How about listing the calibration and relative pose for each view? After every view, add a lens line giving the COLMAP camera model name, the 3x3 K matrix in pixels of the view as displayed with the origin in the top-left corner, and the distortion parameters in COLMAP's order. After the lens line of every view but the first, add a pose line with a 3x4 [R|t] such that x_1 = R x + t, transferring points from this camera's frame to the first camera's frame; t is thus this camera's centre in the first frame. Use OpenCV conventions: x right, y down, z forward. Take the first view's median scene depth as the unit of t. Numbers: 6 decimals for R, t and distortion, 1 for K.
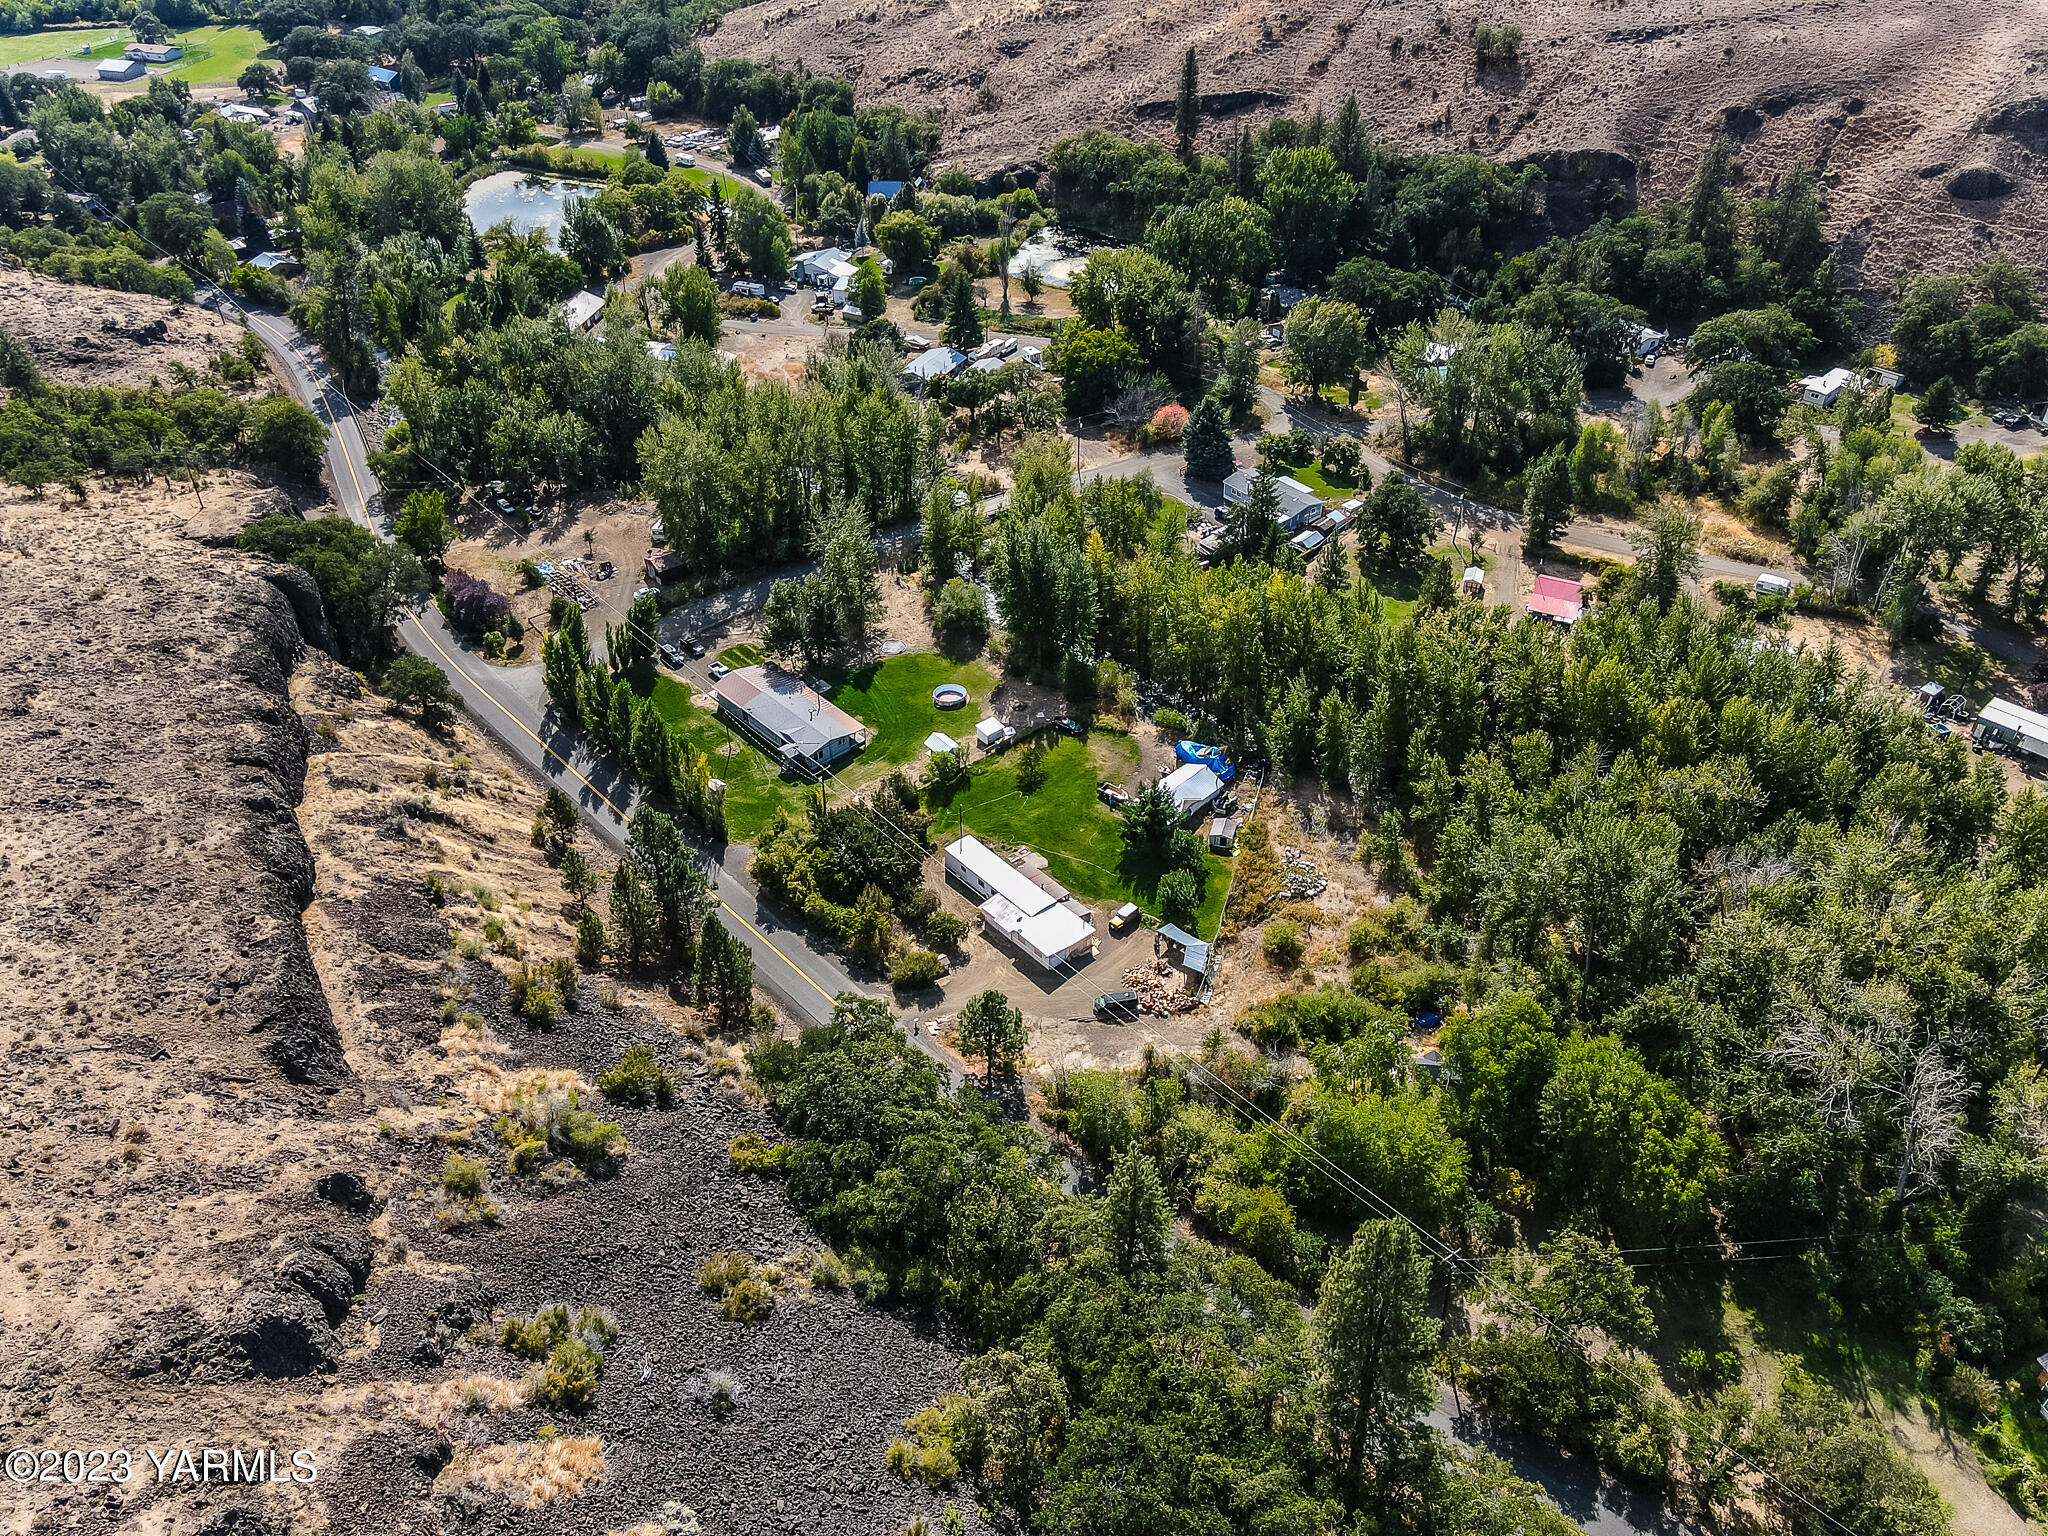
lens RADIAL K [[1532.0, 0, 1024.0], [0, 1532.0, 768.0], [0, 0, 1]] dist [-0.089364, 0.216900]
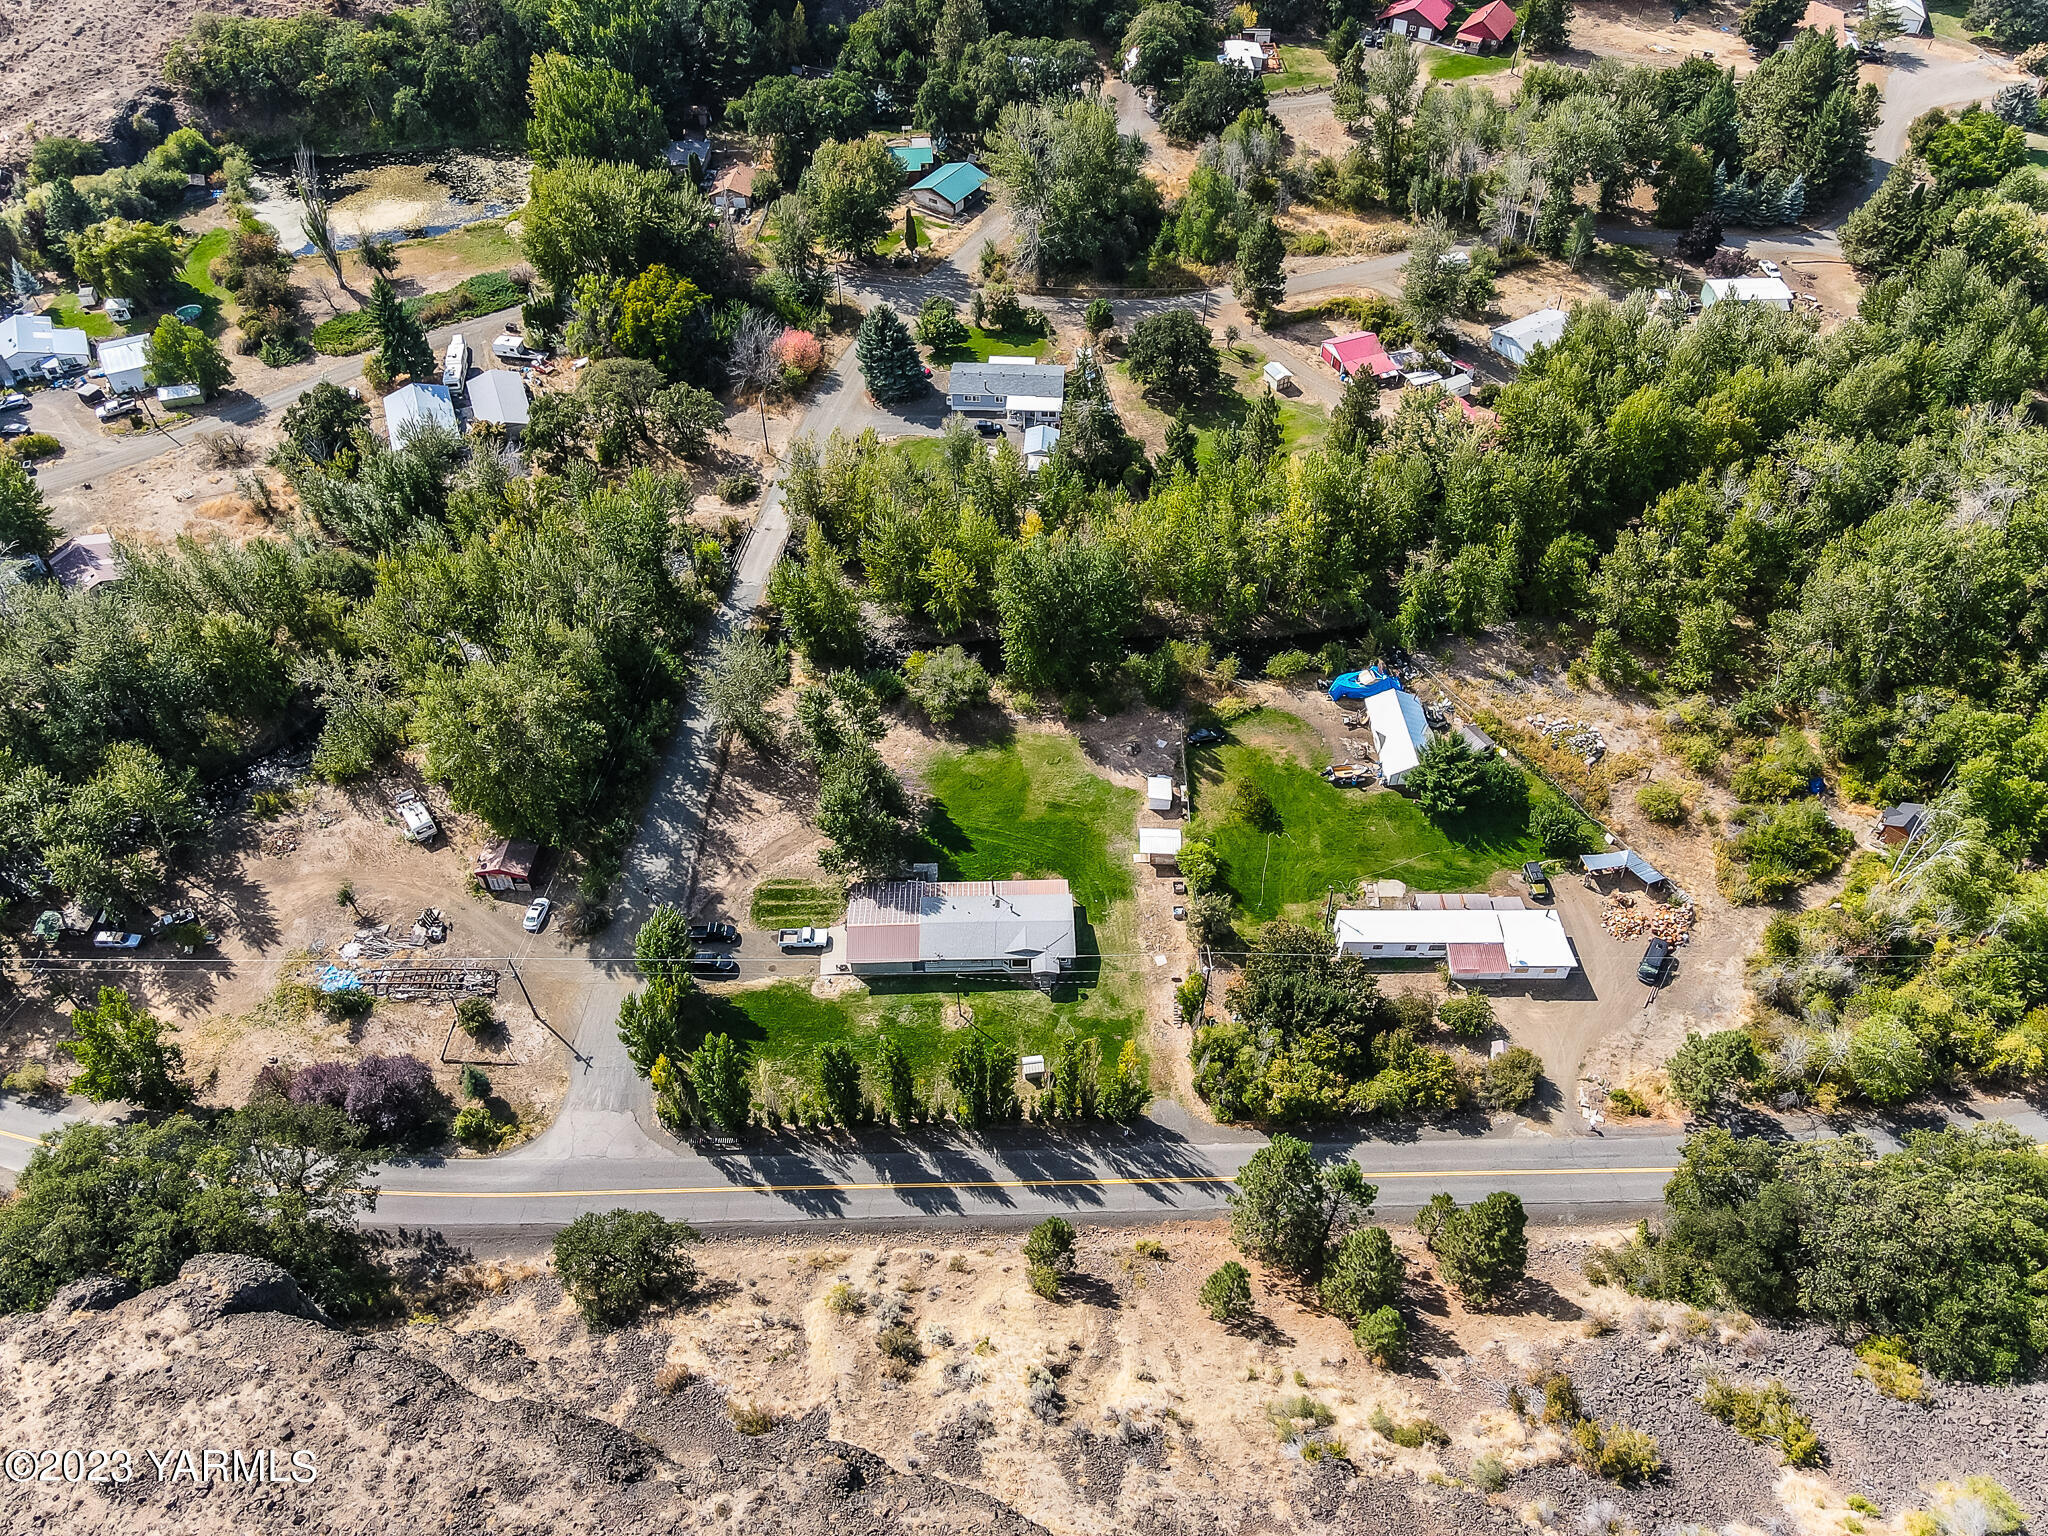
lens RADIAL K [[1532.0, 0, 1024.0], [0, 1532.0, 768.0], [0, 0, 1]] dist [-0.089364, 0.216900]
pose [[0.667509, -0.545442, 0.506877, -0.461874], [0.460988, 0.837311, 0.293939, -0.299842], [-0.584741, 0.037457, 0.810355, 0.384247]]
